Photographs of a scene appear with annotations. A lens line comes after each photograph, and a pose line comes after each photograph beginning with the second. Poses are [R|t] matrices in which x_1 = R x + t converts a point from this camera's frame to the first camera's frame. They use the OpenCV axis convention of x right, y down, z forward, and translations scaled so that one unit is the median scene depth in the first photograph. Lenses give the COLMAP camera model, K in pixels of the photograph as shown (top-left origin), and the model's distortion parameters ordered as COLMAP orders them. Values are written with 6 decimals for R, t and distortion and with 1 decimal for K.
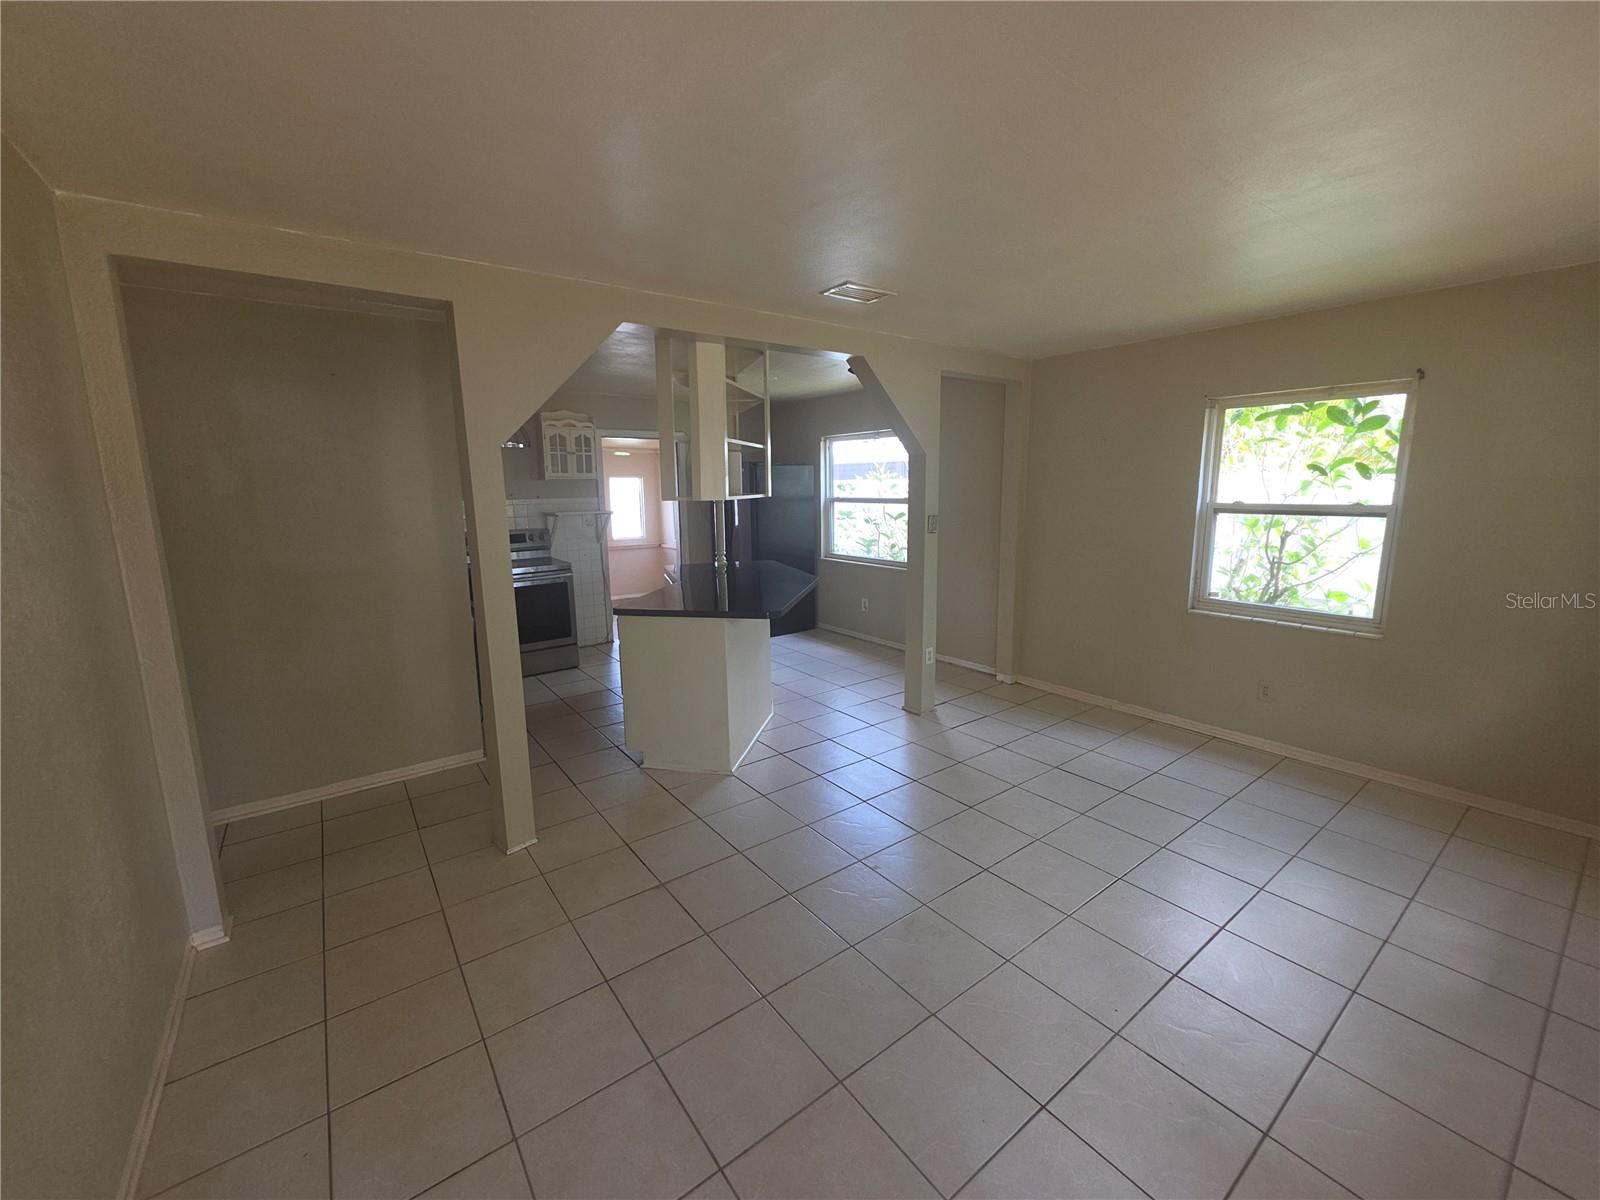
lens RADIAL K [[642.1, 0, 796.2], [0, 642.1, 589.6], [0, 0, 1]] dist [0.000328, -0.000159]
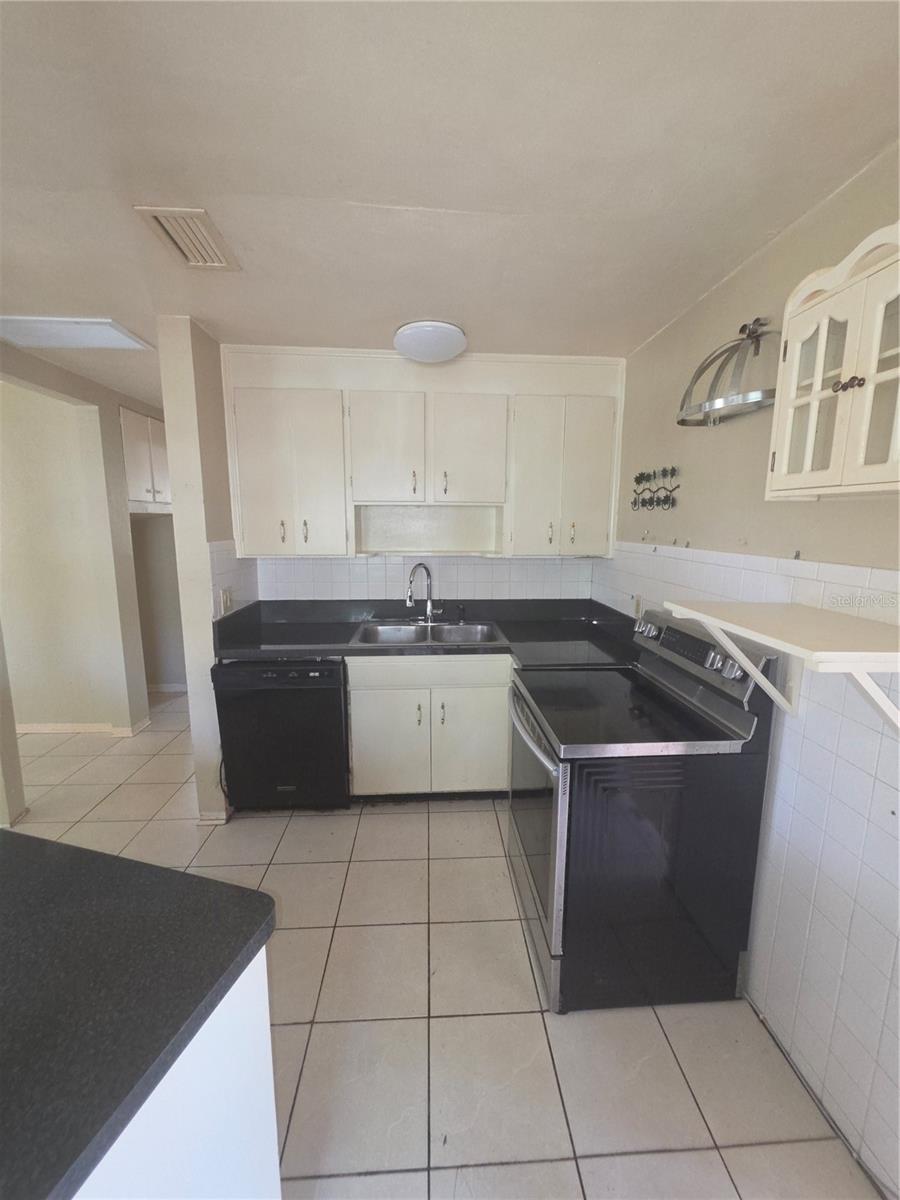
lens RADIAL K [[481.6, 0, 456.1], [0, 481.6, 596.1], [0, 0, 1]] dist [0.000328, -0.000159]
pose [[-0.544811, 0.138120, -0.827105, -0.109810], [-0.140781, 0.957277, 0.252590, -0.160423], [0.826657, 0.254055, -0.502091, 0.983712]]
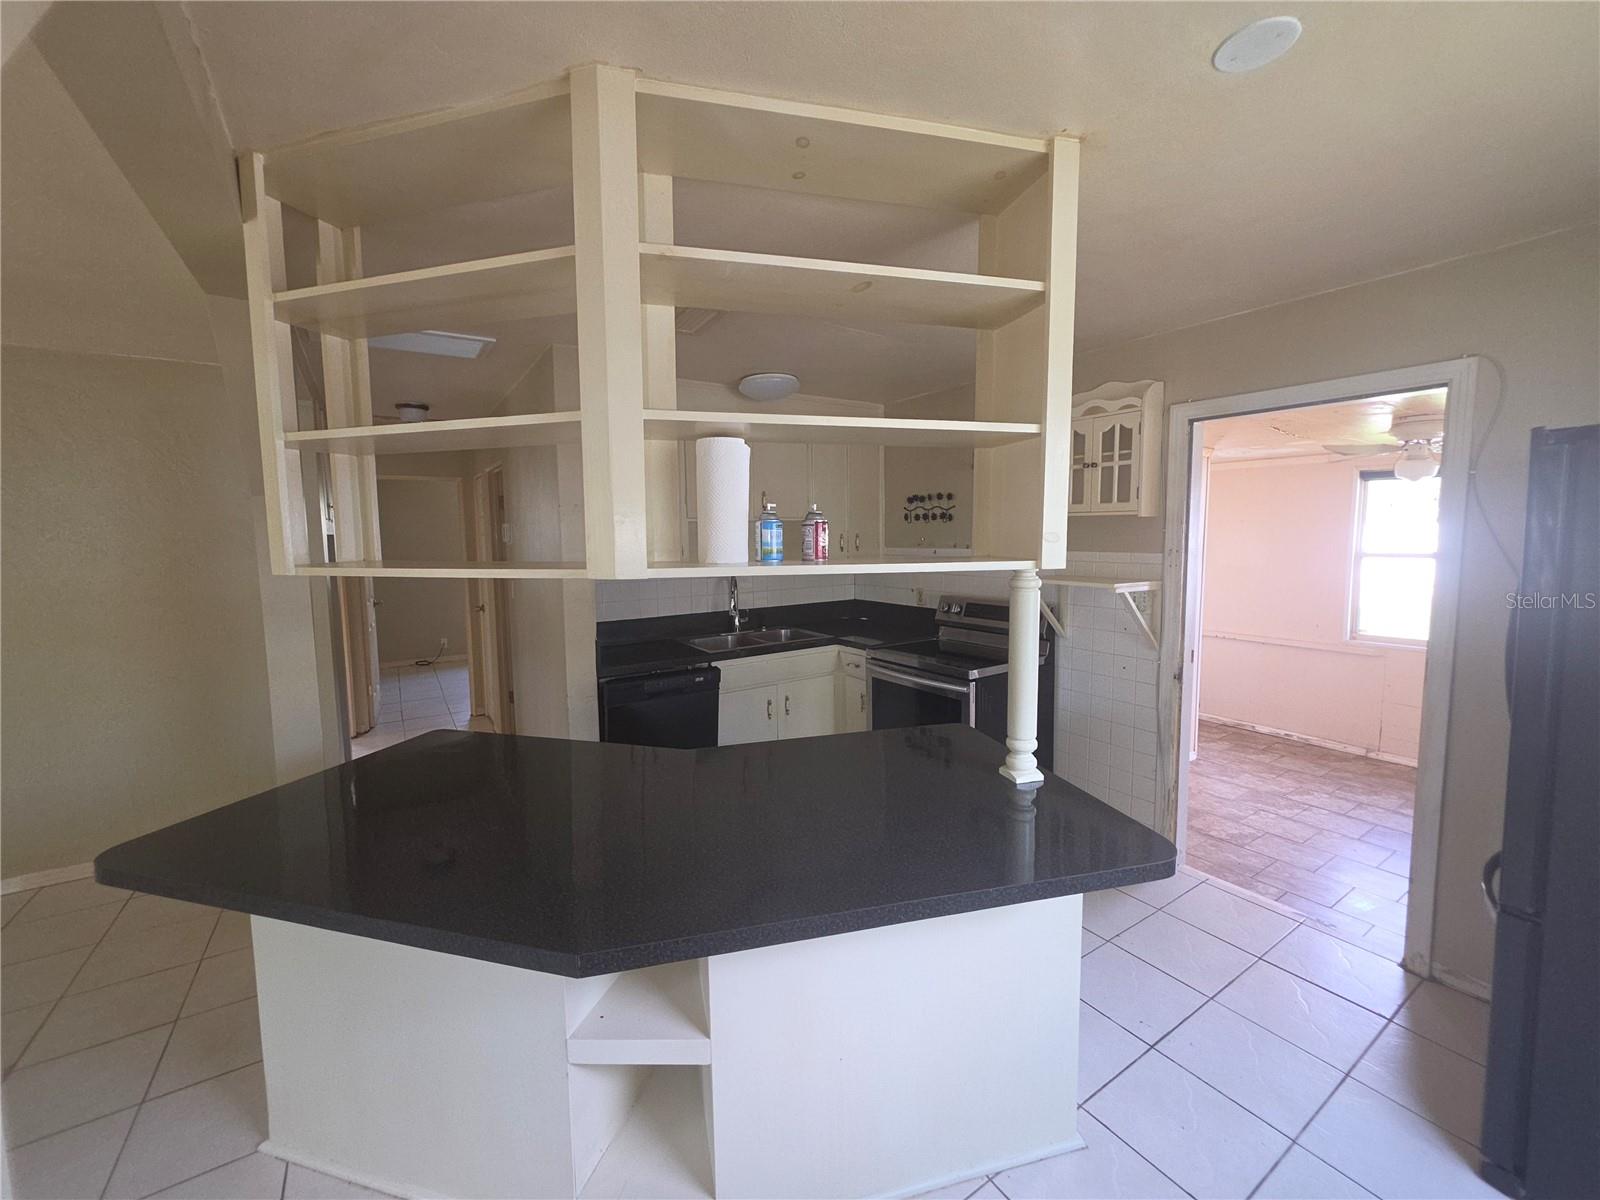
lens RADIAL K [[642.1, 0, 796.2], [0, 642.1, 589.6], [0, 0, 1]] dist [0.000328, -0.000159]
pose [[-0.063867, 0.103844, -0.992541, 0.182301], [-0.150339, 0.982220, 0.112438, -0.136618], [0.986569, 0.156398, -0.047120, 0.803351]]
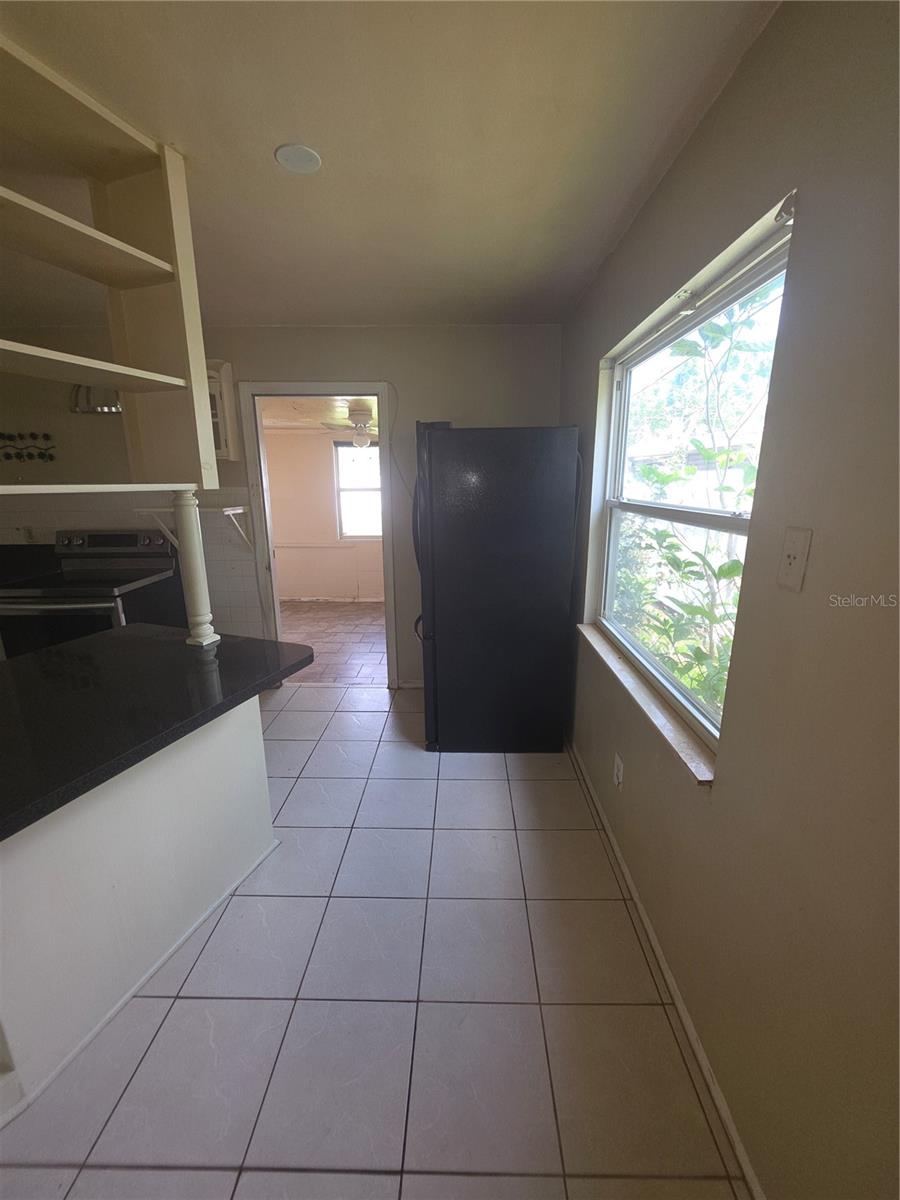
lens RADIAL K [[481.6, 0, 456.1], [0, 481.6, 596.1], [0, 0, 1]] dist [0.000328, -0.000159]
pose [[0.792647, 0.157973, -0.588860, 0.201798], [-0.108538, 0.986983, 0.118677, -0.118950], [0.599942, -0.030155, 0.799475, 0.754119]]
